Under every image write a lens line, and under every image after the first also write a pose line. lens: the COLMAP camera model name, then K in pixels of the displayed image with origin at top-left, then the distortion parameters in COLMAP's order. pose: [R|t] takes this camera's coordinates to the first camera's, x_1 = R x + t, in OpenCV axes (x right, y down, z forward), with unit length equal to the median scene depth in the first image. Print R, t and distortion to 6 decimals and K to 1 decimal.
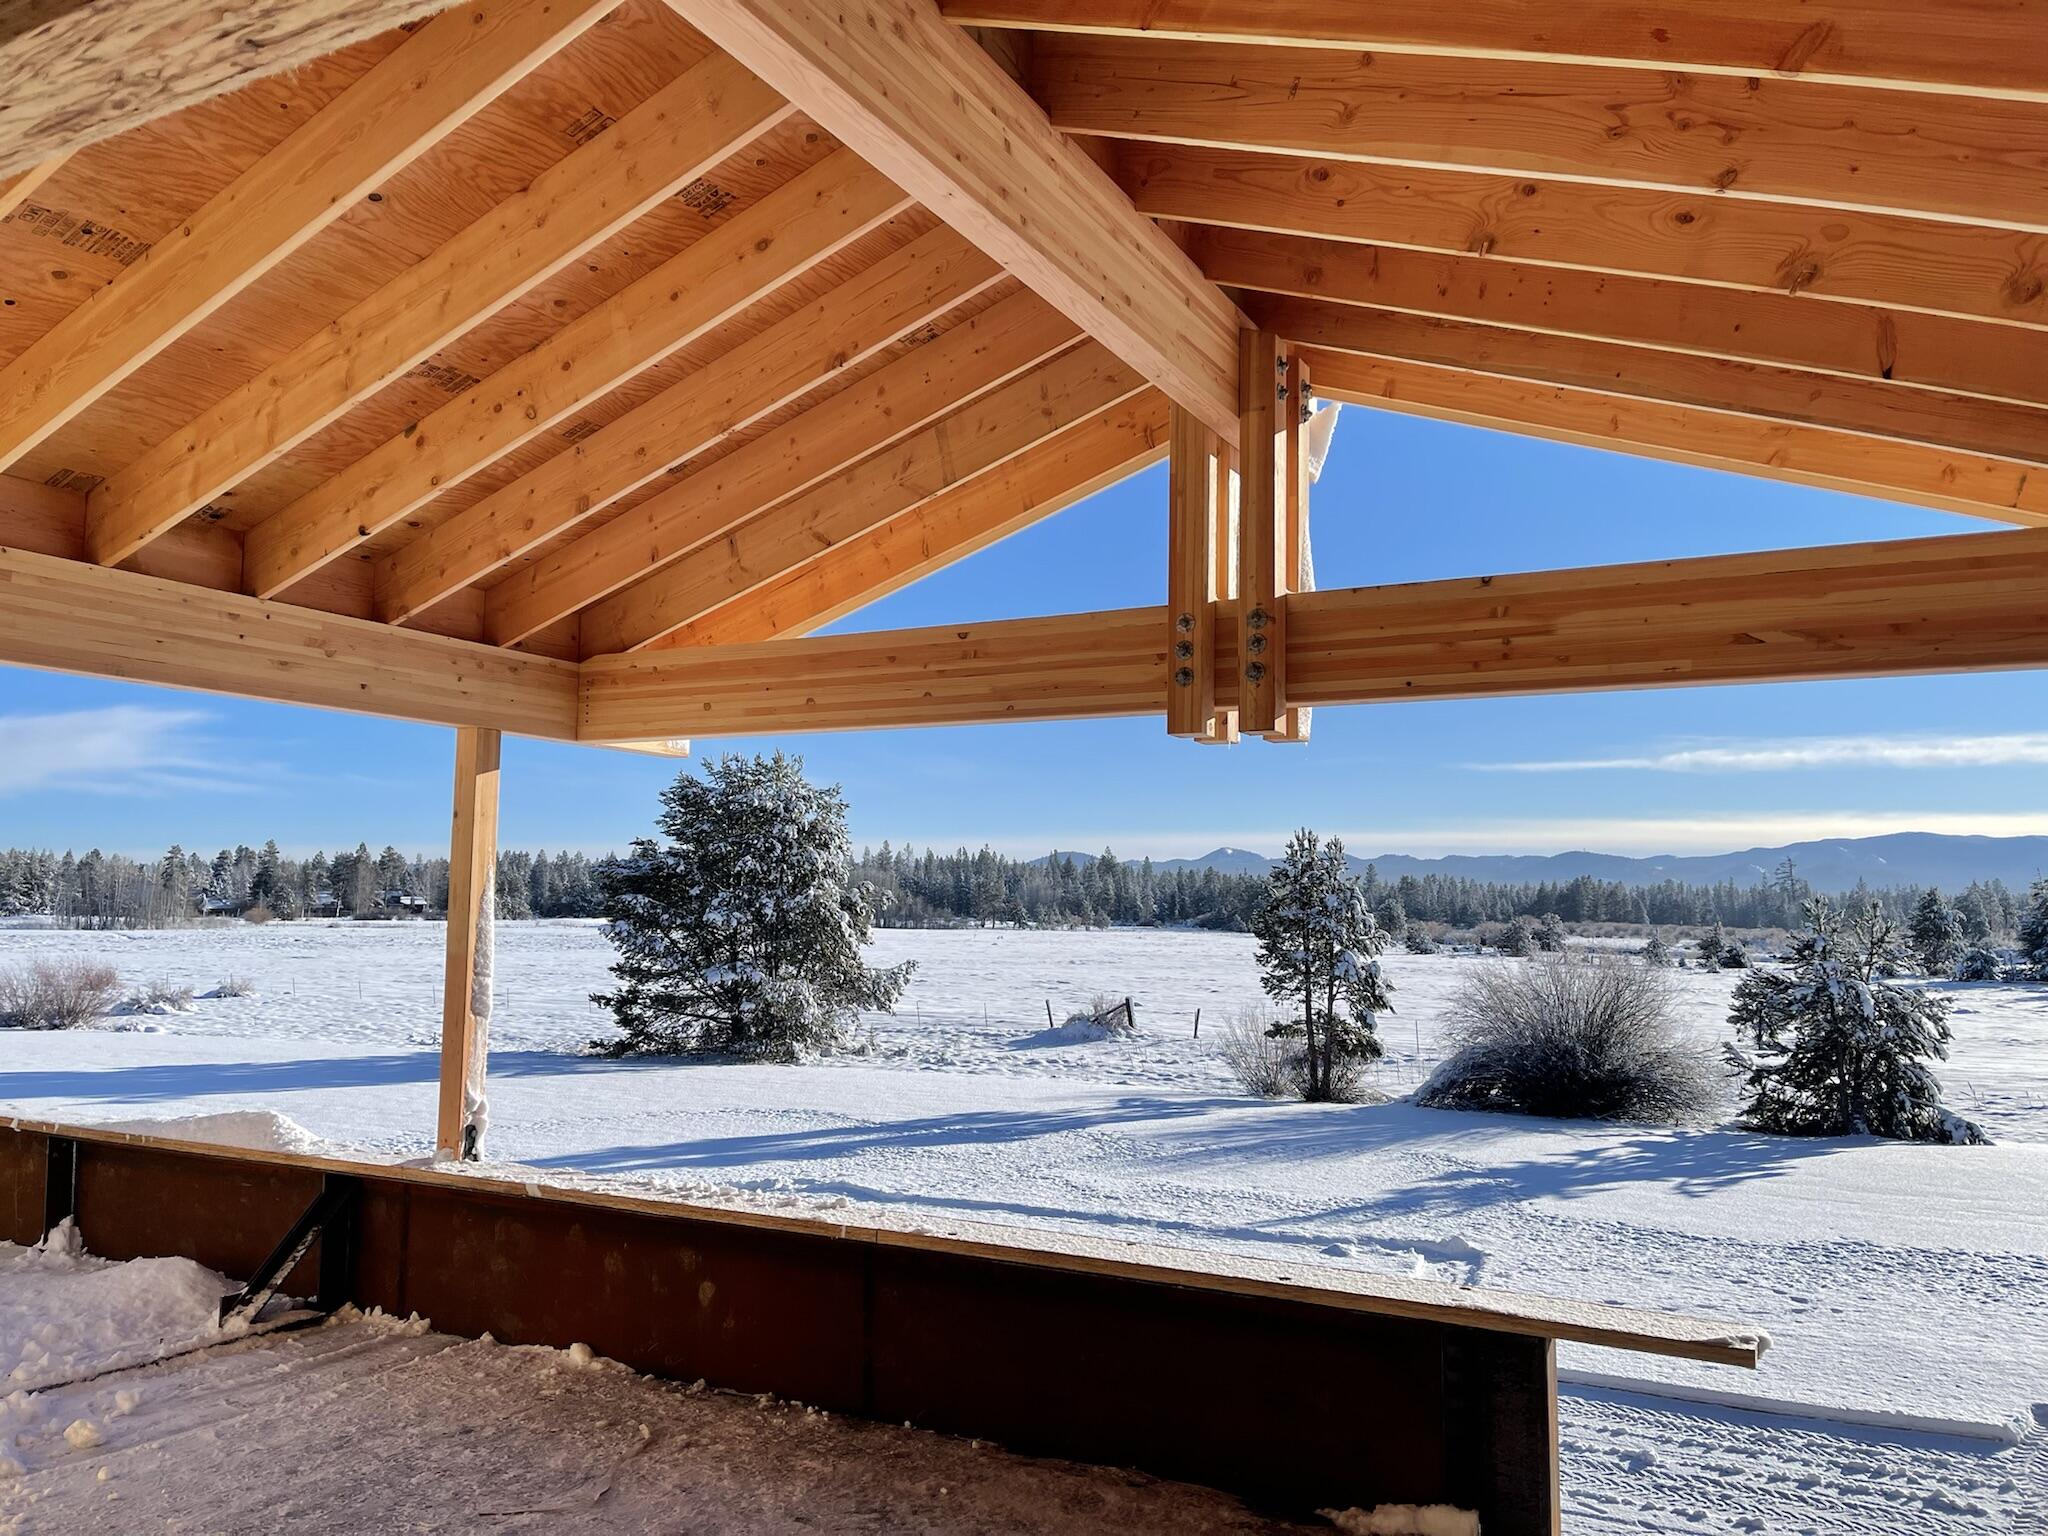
lens RADIAL K [[1534.1, 0, 1014.7], [0, 1534.1, 776.3], [0, 0, 1]] dist [0.047682, -0.000806]
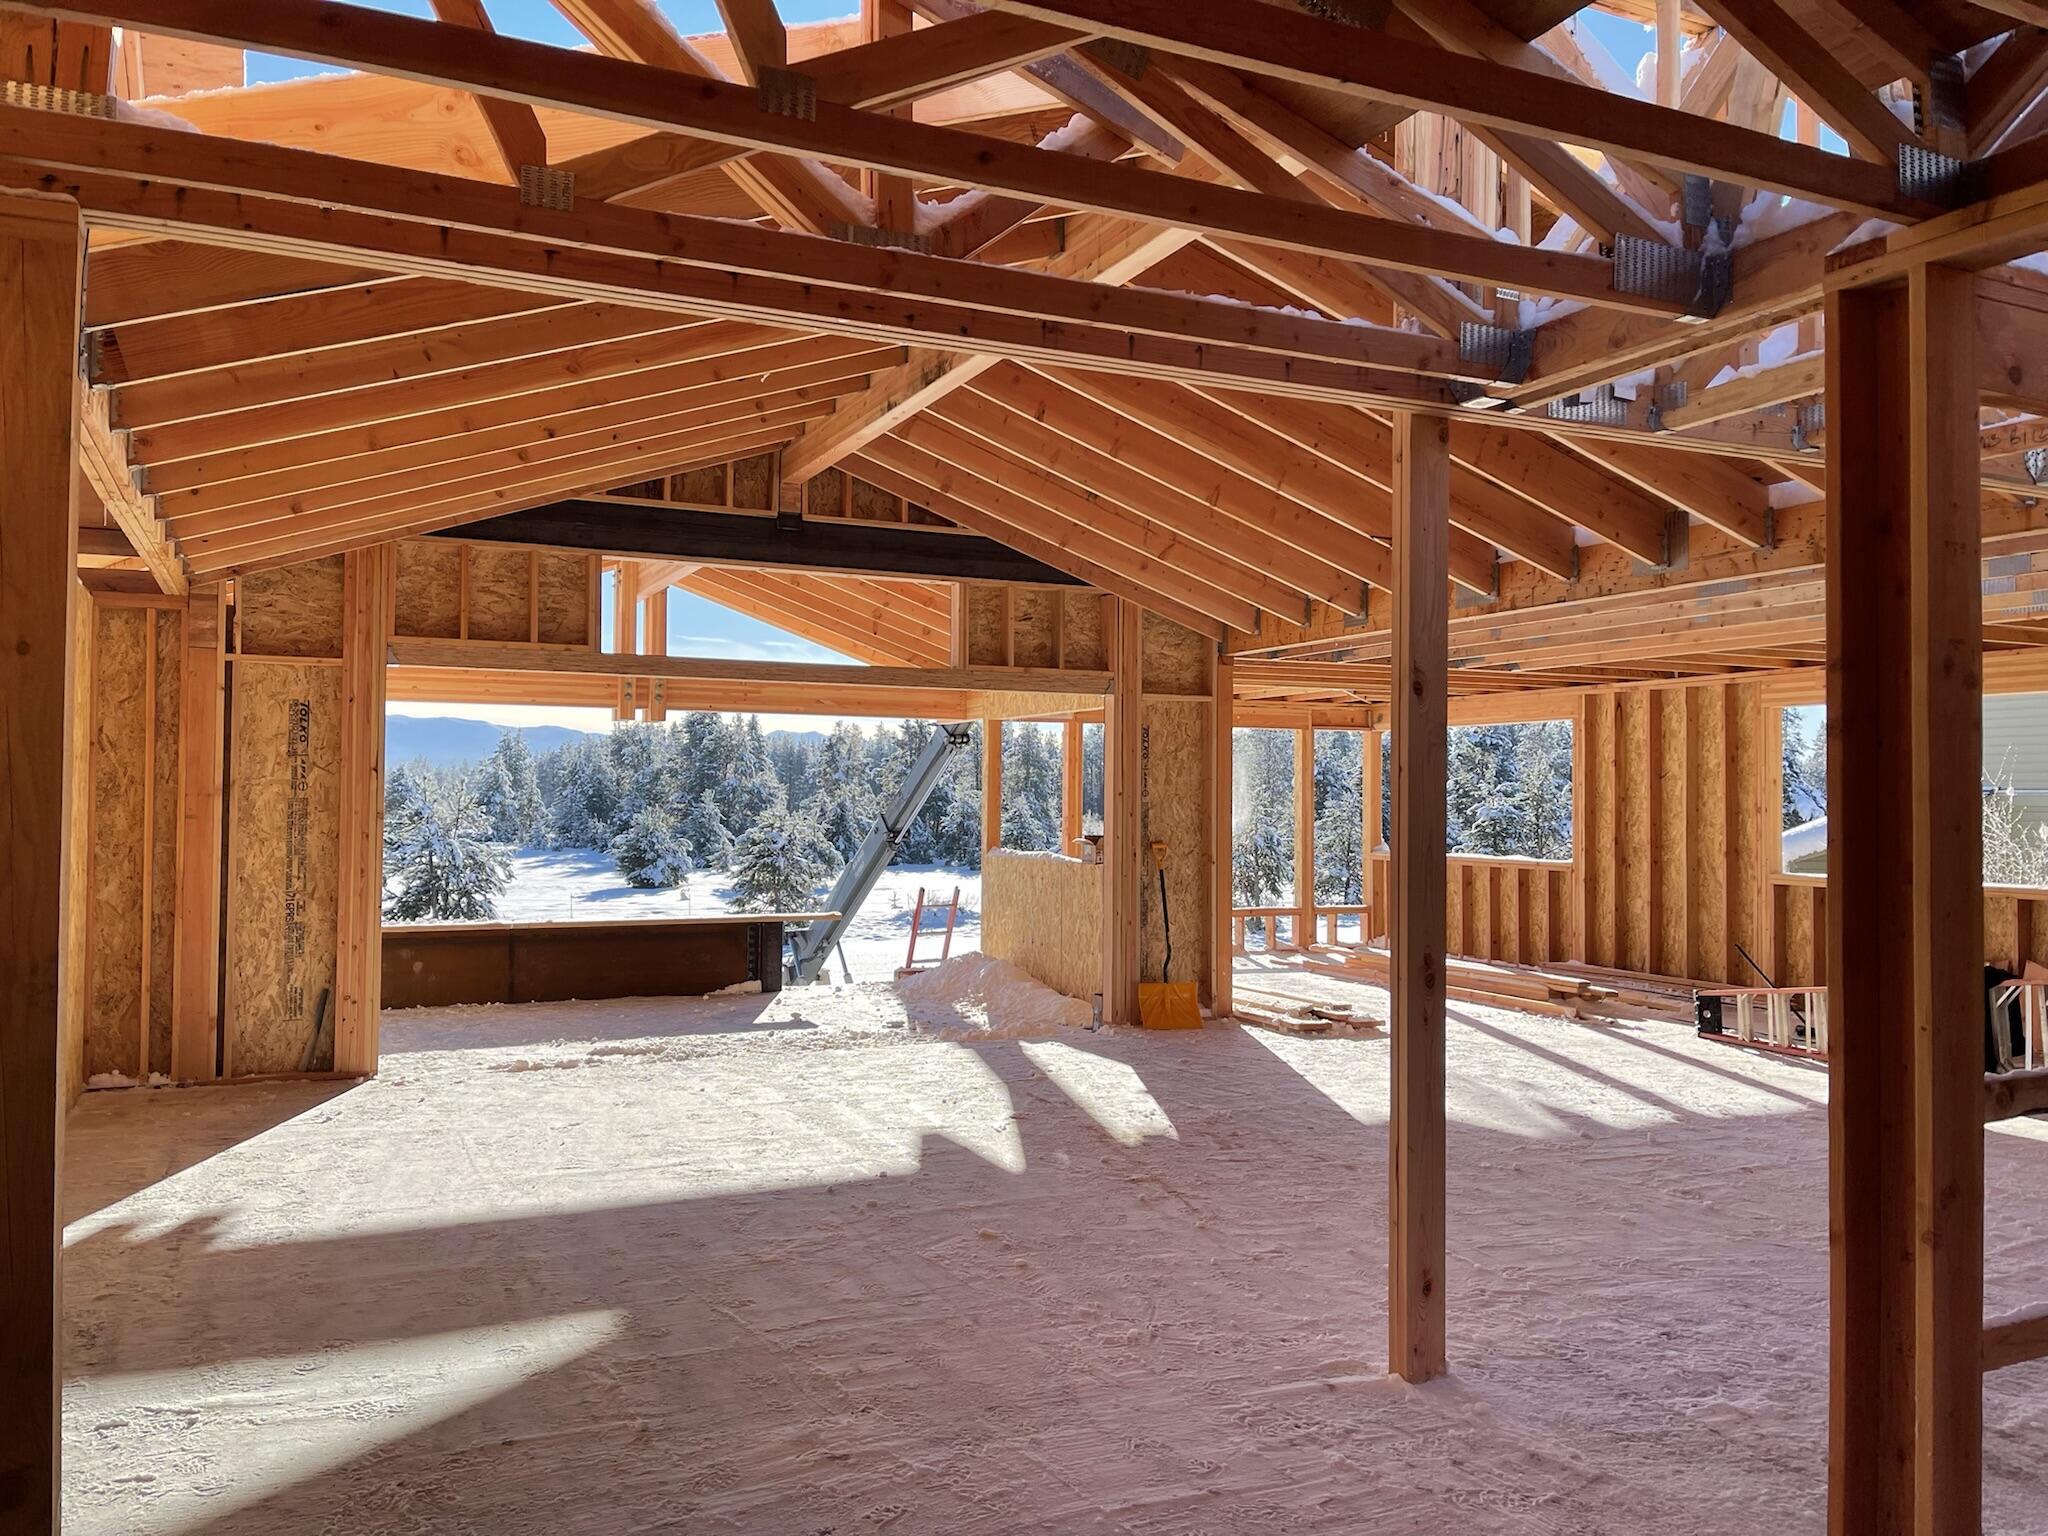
lens RADIAL K [[1534.1, 0, 1014.7], [0, 1534.1, 776.3], [0, 0, 1]] dist [0.047682, -0.000806]
pose [[0.595688, 0.005630, 0.803196, -0.385151], [-0.070881, 0.996443, 0.045584, -0.024054], [-0.800082, -0.084086, 0.593968, -0.249222]]
